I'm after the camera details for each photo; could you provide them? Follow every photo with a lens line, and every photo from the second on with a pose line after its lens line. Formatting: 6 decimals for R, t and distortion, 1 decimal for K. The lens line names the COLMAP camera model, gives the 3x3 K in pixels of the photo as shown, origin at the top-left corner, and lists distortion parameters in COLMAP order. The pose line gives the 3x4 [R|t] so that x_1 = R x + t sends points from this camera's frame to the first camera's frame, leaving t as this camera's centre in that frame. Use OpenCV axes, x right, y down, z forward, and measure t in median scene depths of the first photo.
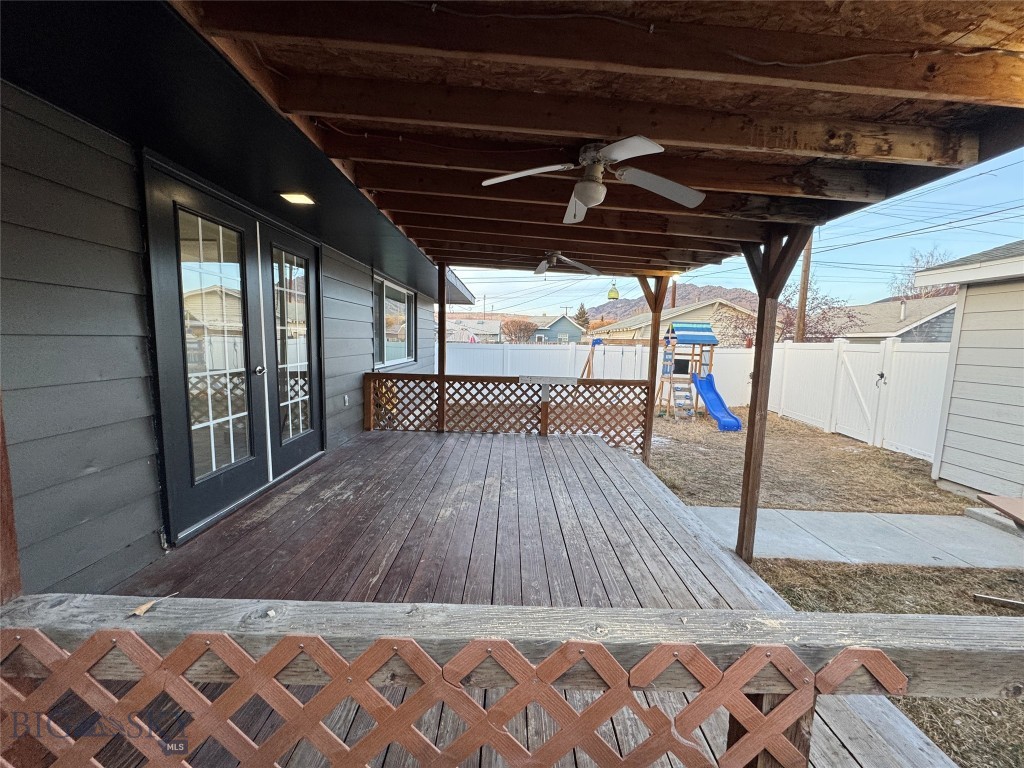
lens RADIAL K [[406.7, 0, 511.3], [0, 406.7, 383.2], [0, 0, 1]] dist [-0.003945, 0.000190]
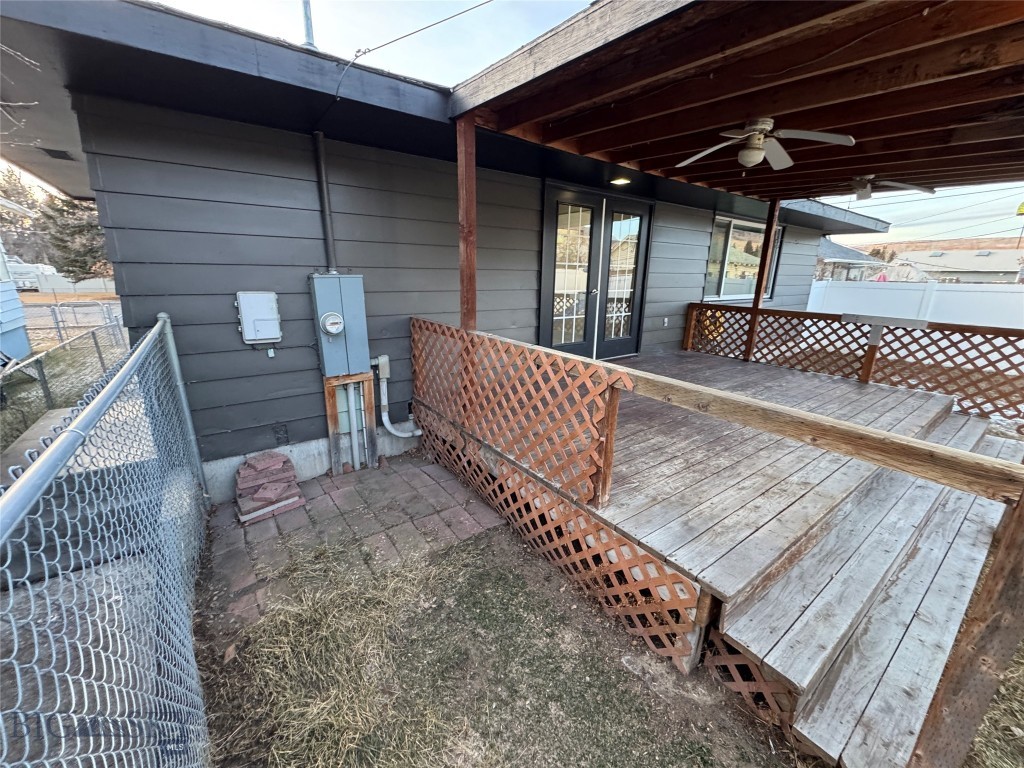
lens RADIAL K [[406.7, 0, 512.1], [0, 406.7, 381.5], [0, 0, 1]] dist [-0.003945, 0.000190]
pose [[0.584407, 0.198332, -0.786850, 0.330966], [-0.087886, 0.979437, 0.181601, 0.031171], [0.806687, -0.036976, 0.589821, -0.162640]]
